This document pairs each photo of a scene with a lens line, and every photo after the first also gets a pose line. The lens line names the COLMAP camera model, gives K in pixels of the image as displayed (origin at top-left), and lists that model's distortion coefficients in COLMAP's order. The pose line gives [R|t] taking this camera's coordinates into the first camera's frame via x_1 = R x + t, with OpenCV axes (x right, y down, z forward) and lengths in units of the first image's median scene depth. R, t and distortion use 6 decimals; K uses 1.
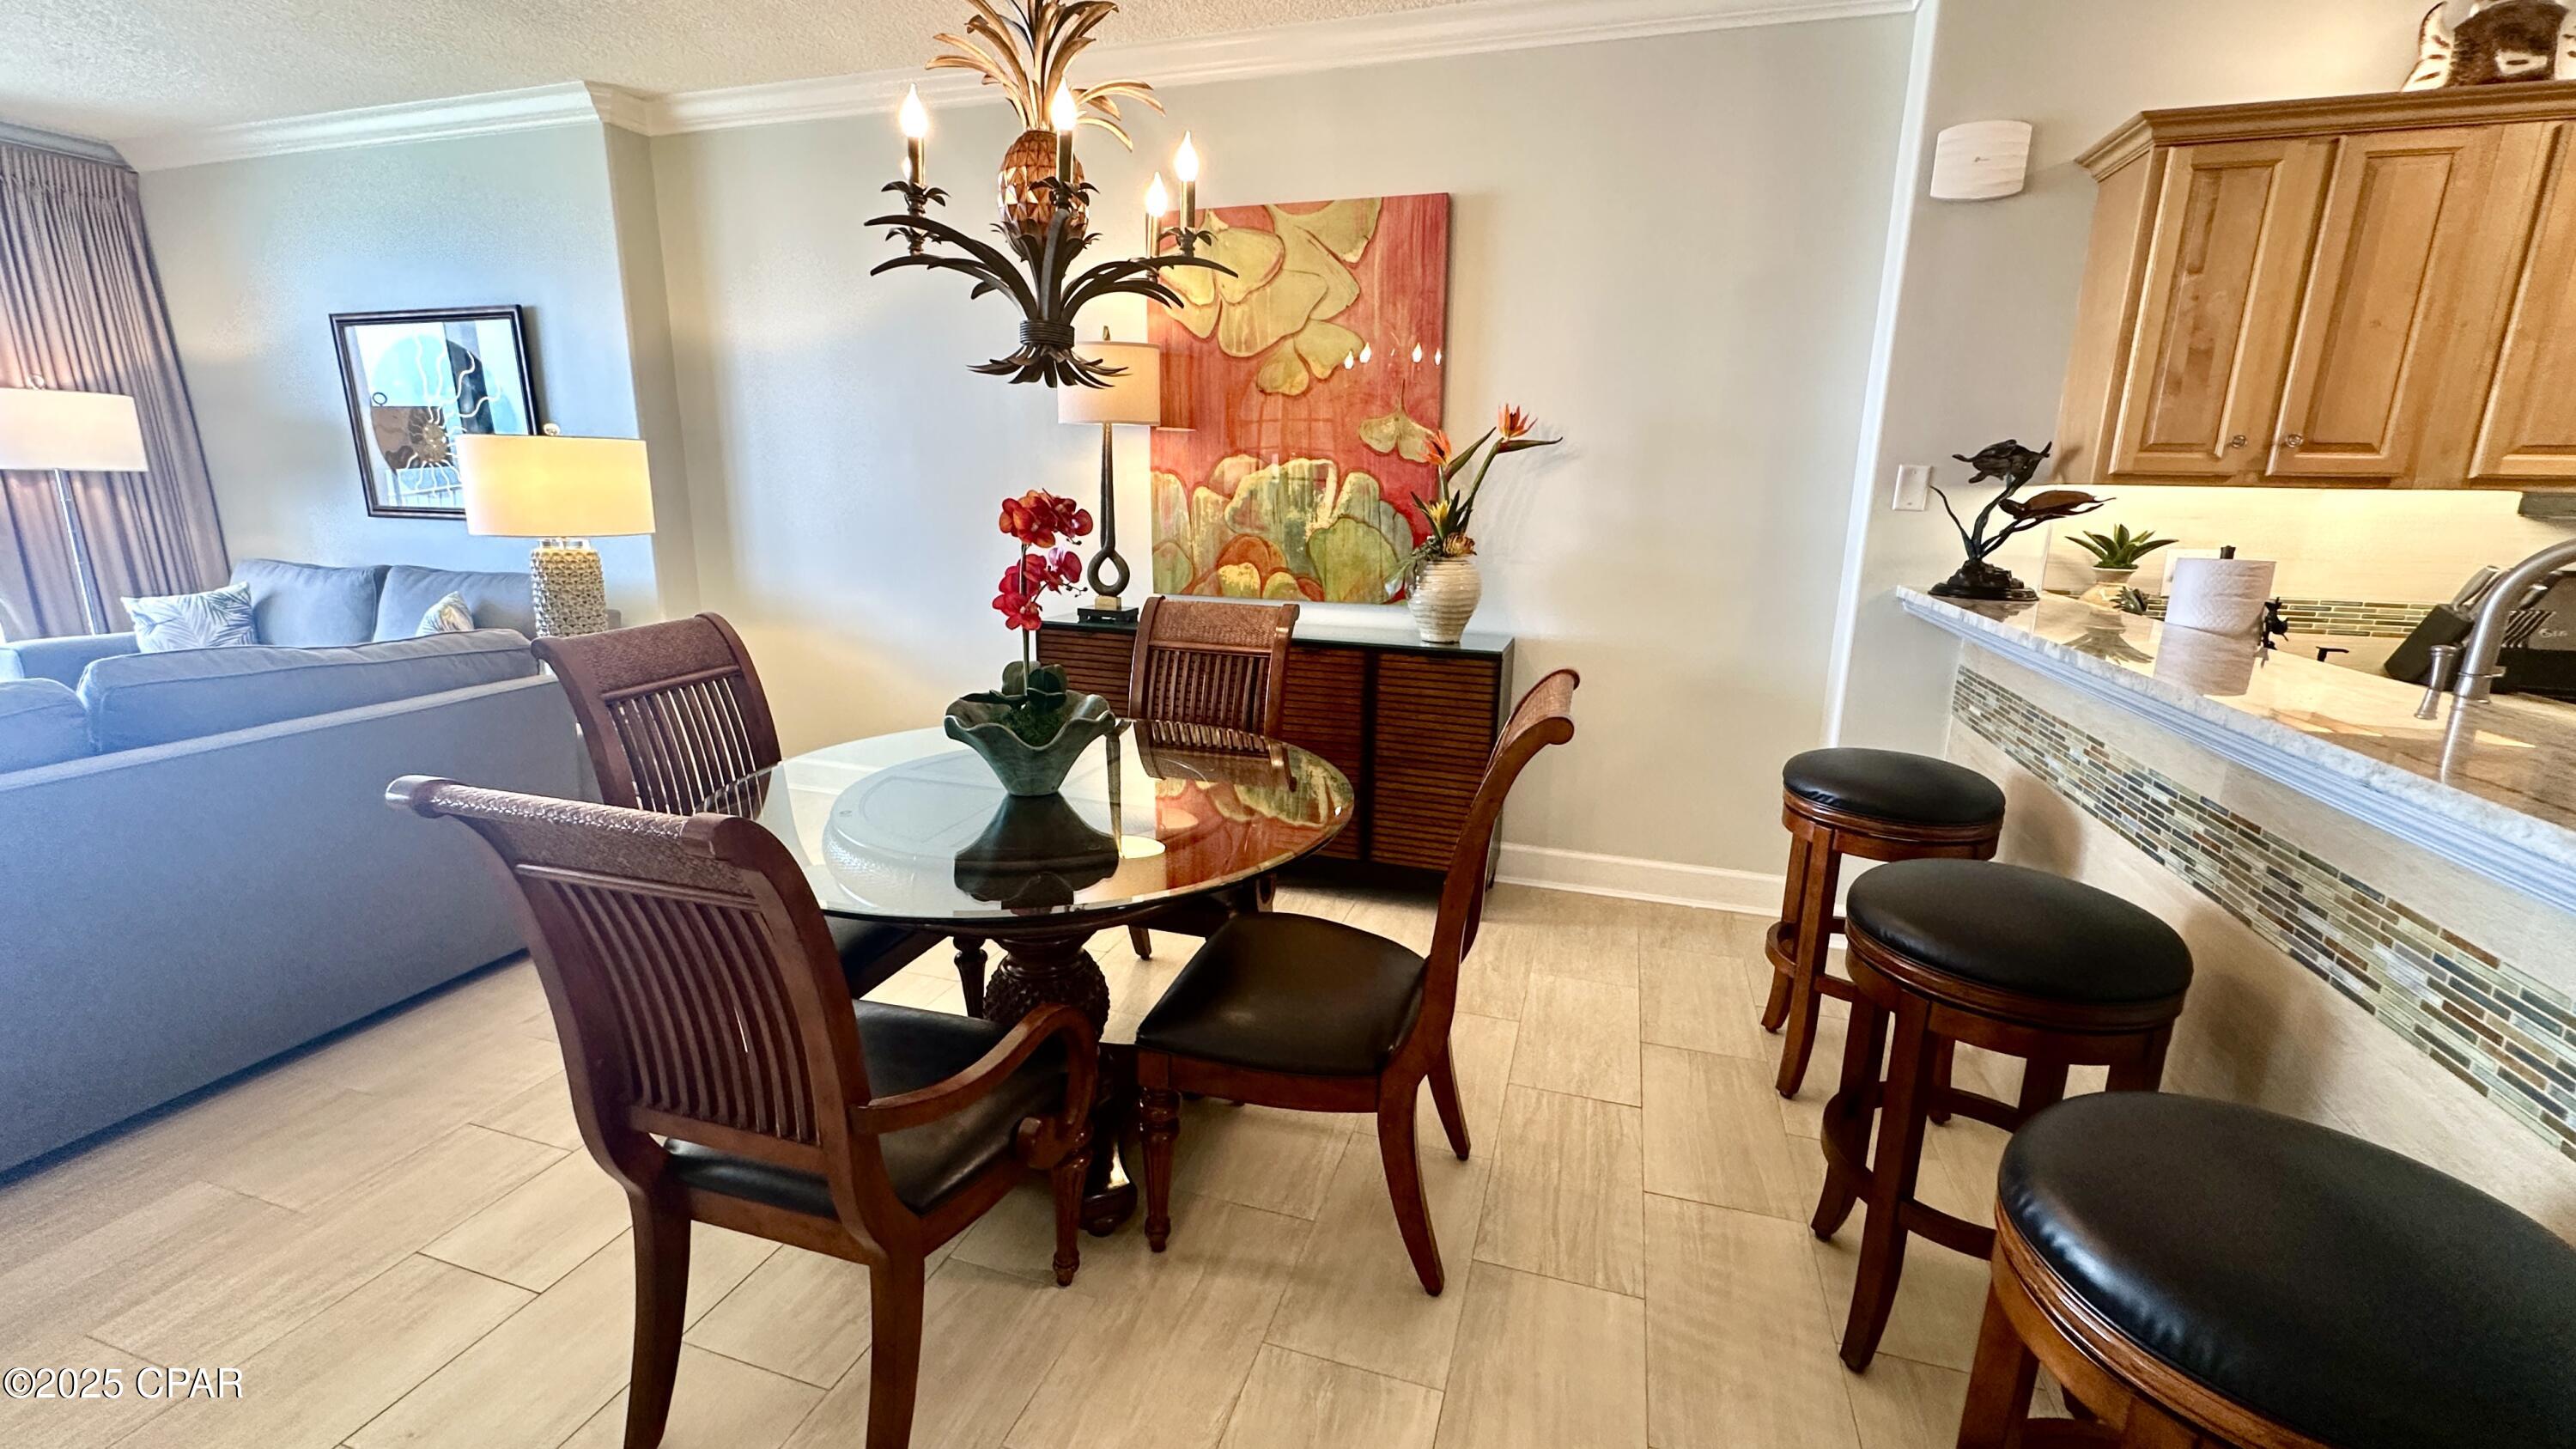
lens RADIAL K [[1051.3, 0, 1288.0], [0, 1051.3, 724.5], [0, 0, 1]] dist [-0.003635, 0.000469]
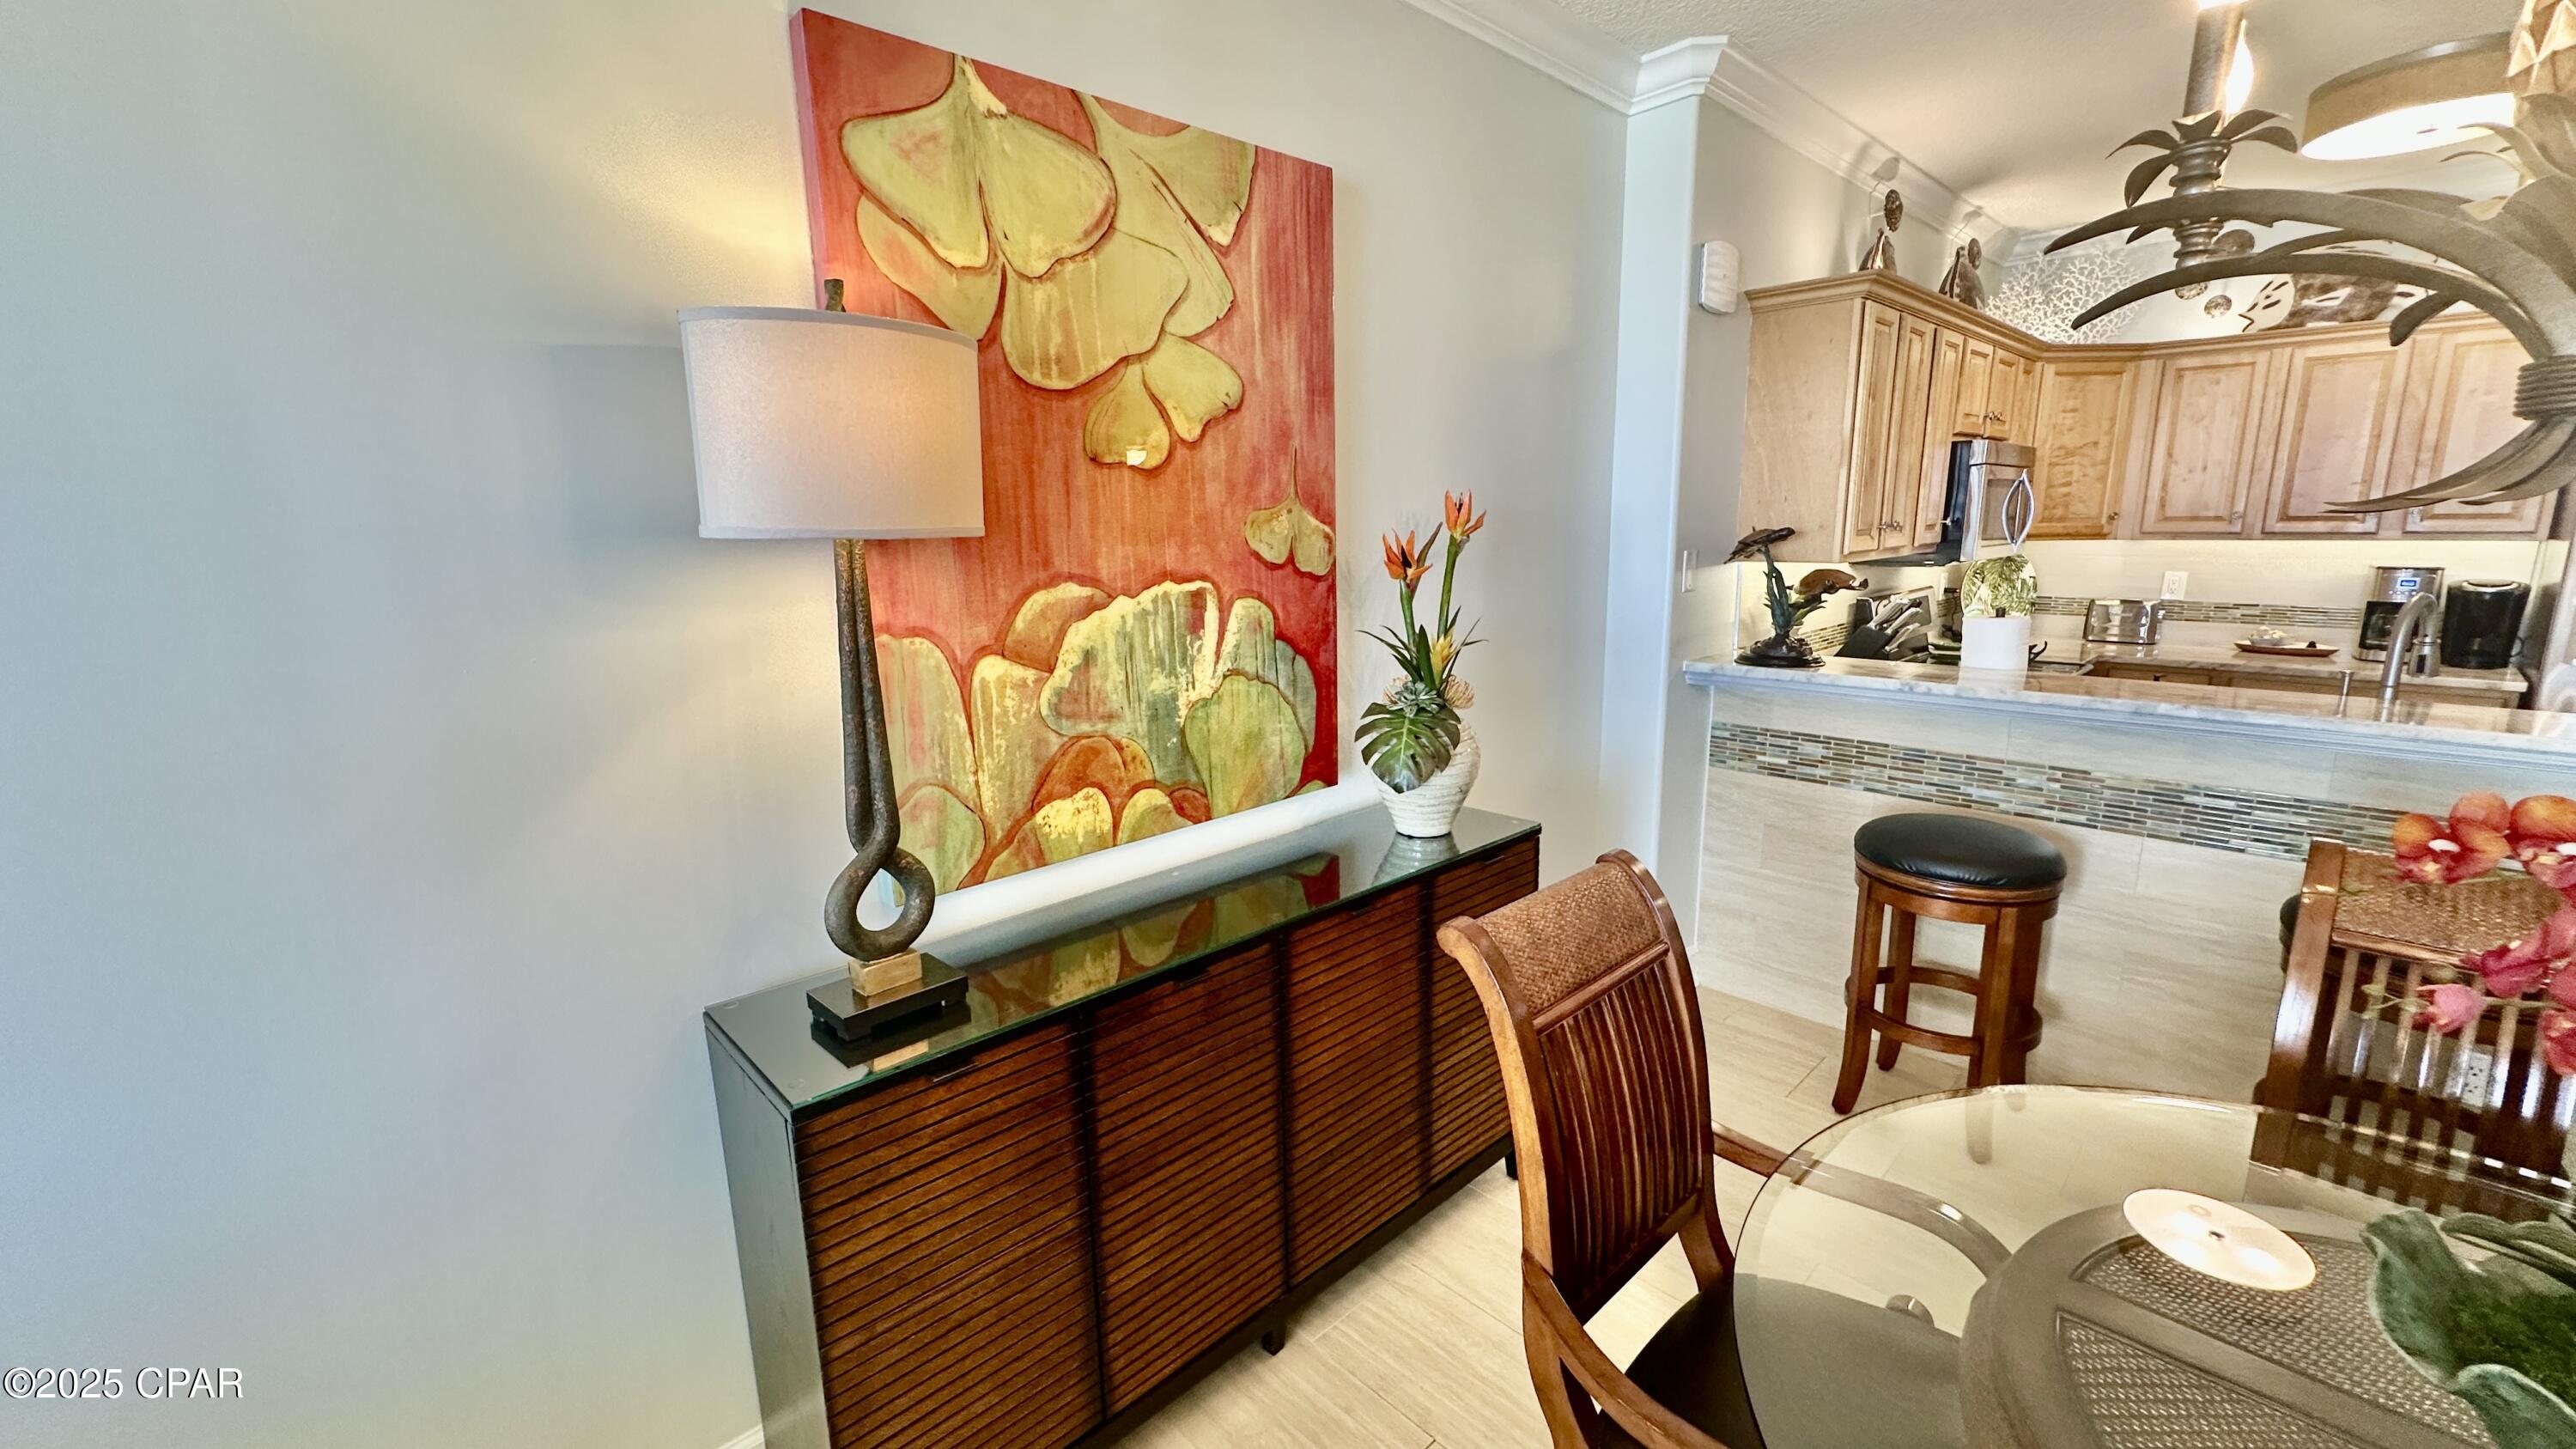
lens RADIAL K [[1030.4, 0, 1290.3], [0, 1030.4, 724.0], [0, 0, 1]] dist [-0.003260, 0.000168]
pose [[0.478884, -0.196986, 0.855492, -0.580132], [0.226564, 0.969219, 0.096348, -0.293608], [-0.848138, 0.147684, 0.508774, 0.916199]]
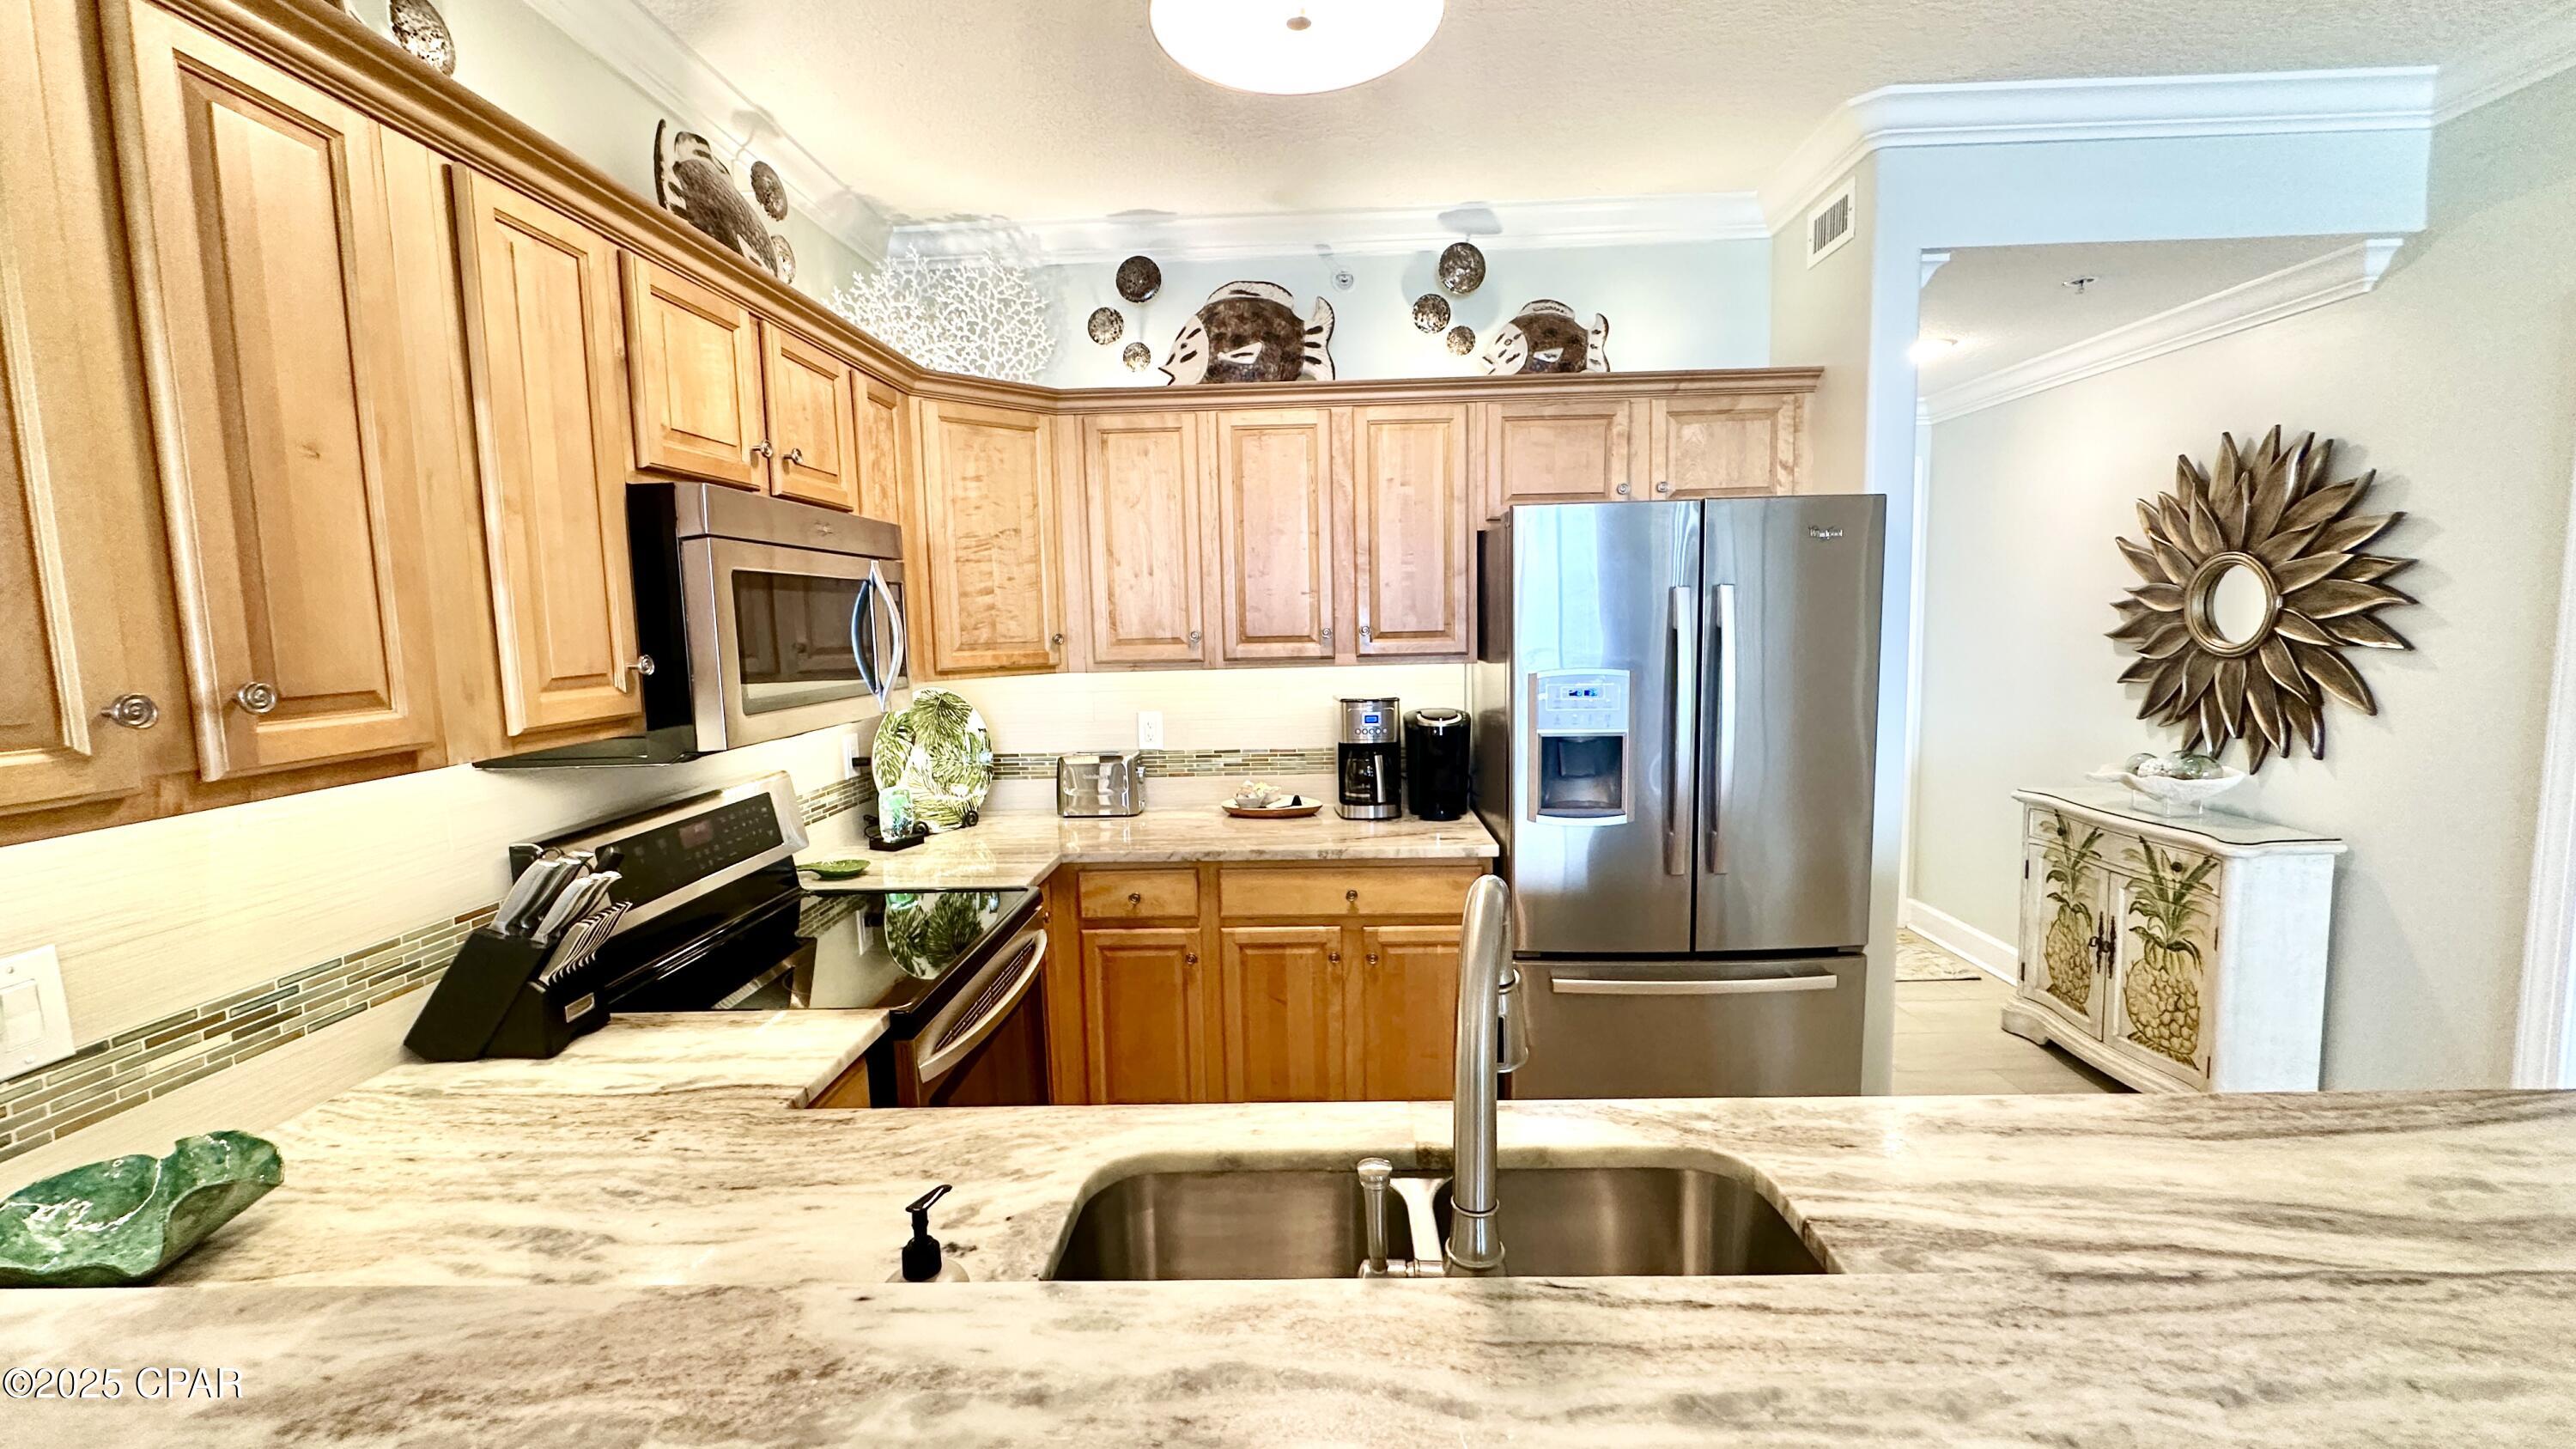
lens RADIAL K [[1030.4, 0, 1290.3], [0, 1030.4, 724.0], [0, 0, 1]] dist [-0.003260, 0.000168]
pose [[-0.271644, -0.111055, 0.955969, 0.398646], [0.242087, 0.953495, 0.179558, -0.209091], [-0.931452, 0.280204, -0.232126, 0.632708]]
